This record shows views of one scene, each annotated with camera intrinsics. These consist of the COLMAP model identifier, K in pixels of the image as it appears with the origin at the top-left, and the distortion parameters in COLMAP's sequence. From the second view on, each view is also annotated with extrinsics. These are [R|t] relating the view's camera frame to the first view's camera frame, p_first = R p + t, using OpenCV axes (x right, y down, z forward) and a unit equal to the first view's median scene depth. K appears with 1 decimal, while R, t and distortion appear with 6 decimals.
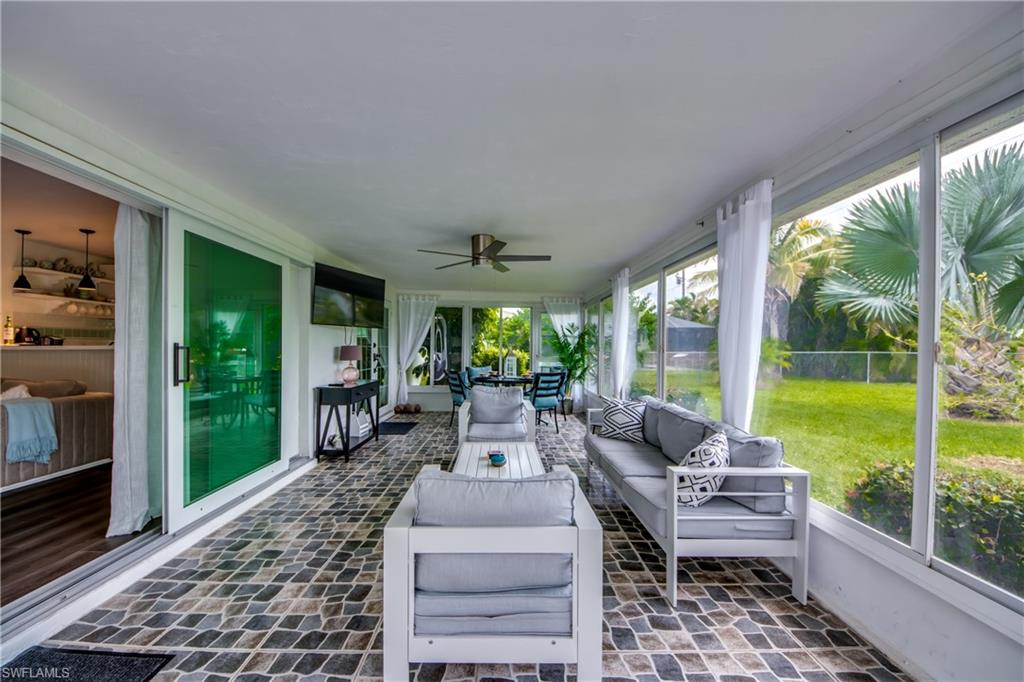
lens RADIAL K [[405.3, 0, 514.3], [0, 405.3, 342.5], [0, 0, 1]] dist [0.008171, -0.012257]
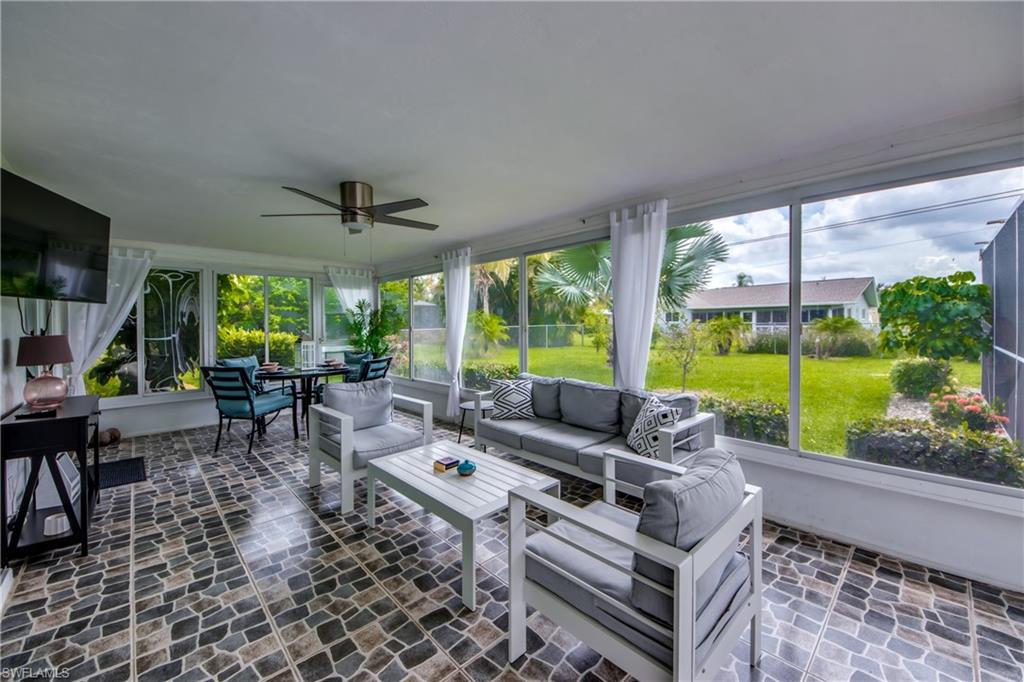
lens RADIAL K [[405.3, 0, 540.6], [0, 405.3, 327.4], [0, 0, 1]] dist [0.008171, -0.012257]
pose [[0.699159, -0.023594, 0.714576, -0.218889], [0.007378, 0.999640, 0.025787, -0.008129], [-0.714928, -0.012757, 0.699082, 0.127537]]
